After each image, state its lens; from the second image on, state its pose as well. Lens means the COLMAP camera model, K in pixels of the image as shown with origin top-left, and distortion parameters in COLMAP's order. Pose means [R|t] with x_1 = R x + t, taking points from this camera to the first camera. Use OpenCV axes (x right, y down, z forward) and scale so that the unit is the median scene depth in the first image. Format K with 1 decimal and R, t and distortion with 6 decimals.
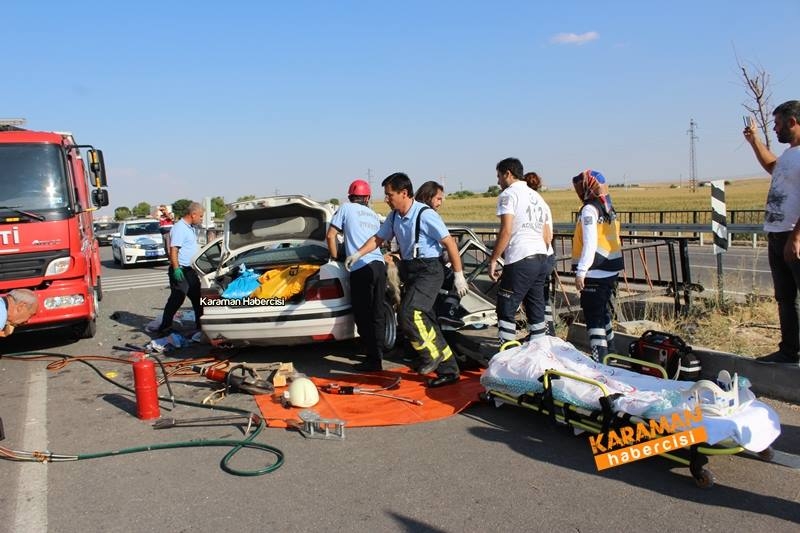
lens RADIAL K [[681.0, 0, 400.0], [0, 681.0, 266.5], [0, 0, 1]] dist [-0.162577, 0.142815]
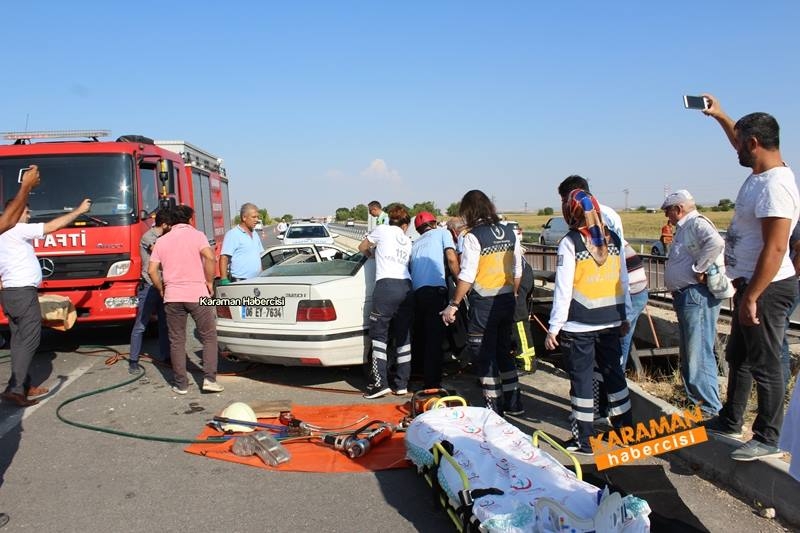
lens RADIAL K [[681.0, 0, 400.0], [0, 681.0, 266.5], [0, 0, 1]] dist [-0.162577, 0.142815]
pose [[0.947830, 0.056067, -0.313807, 0.243028], [-0.059136, 0.998250, -0.000260, -0.029766], [0.313243, 0.018804, 0.949487, 0.117783]]
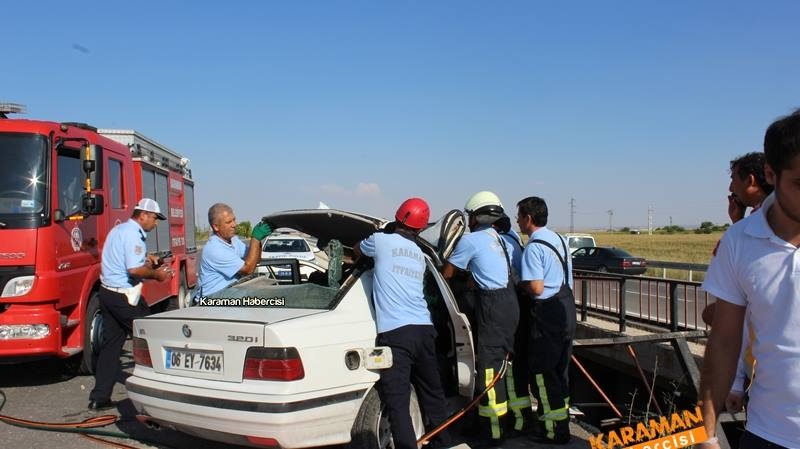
lens RADIAL K [[673.8, 0, 400.0], [0, 673.8, 224.5], [0, 0, 1]] dist [-0.097593, 0.008475]
pose [[0.953973, 0.050763, -0.295564, 0.143319], [-0.080167, 0.992869, -0.088226, -0.040533], [0.288978, 0.107859, 0.951240, 0.368486]]
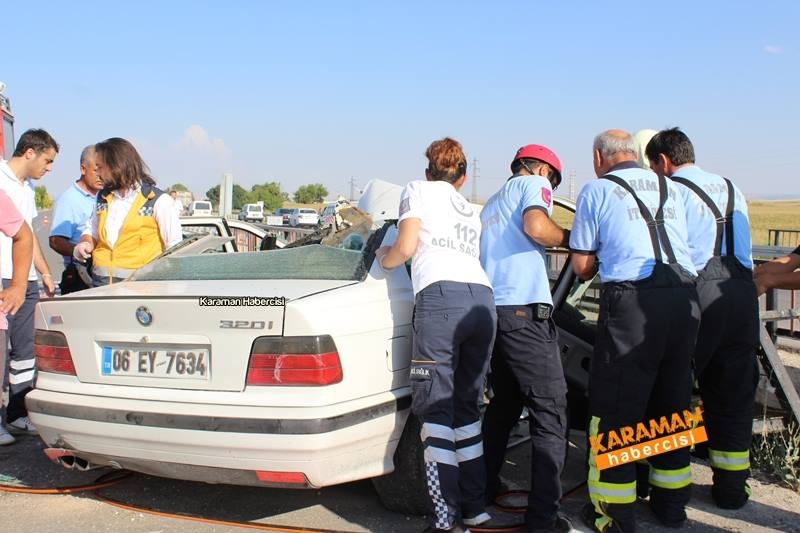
lens RADIAL K [[881.8, 0, 380.9], [0, 881.8, 268.2], [0, 0, 1]] dist [-0.049104, 0.005483]
pose [[0.987152, 0.069920, -0.143672, 0.011251], [-0.072599, 0.997270, -0.013485, -0.016515], [0.142337, 0.023742, 0.989533, 0.401573]]
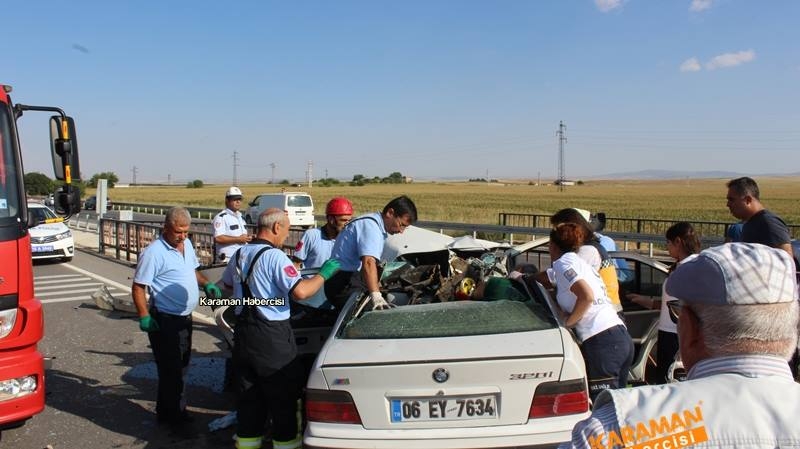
lens RADIAL K [[687.9, 0, 426.1], [0, 687.9, 212.6], [0, 0, 1]] dist [-0.245139, 0.202792]
pose [[0.969733, 0.042958, 0.240359, -0.298493], [-0.028074, 0.997490, -0.065010, -0.067874], [-0.242549, 0.056295, 0.968505, 0.394879]]
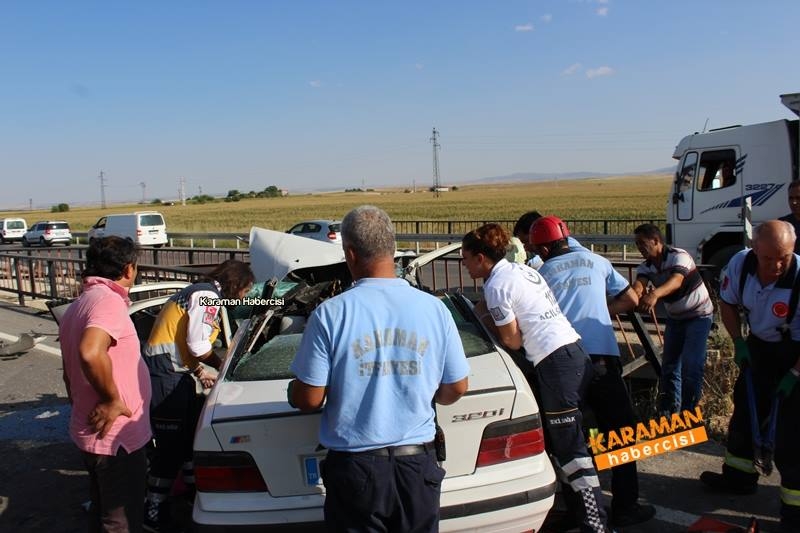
lens RADIAL K [[679.4, 0, 400.0], [0, 679.4, 266.5], [0, 0, 1]] dist [-0.160874, 0.129133]
pose [[0.927036, -0.026086, 0.374064, -0.289451], [0.028358, 0.999598, -0.000569, -0.071480], [-0.373899, 0.011135, 0.927403, 0.500315]]
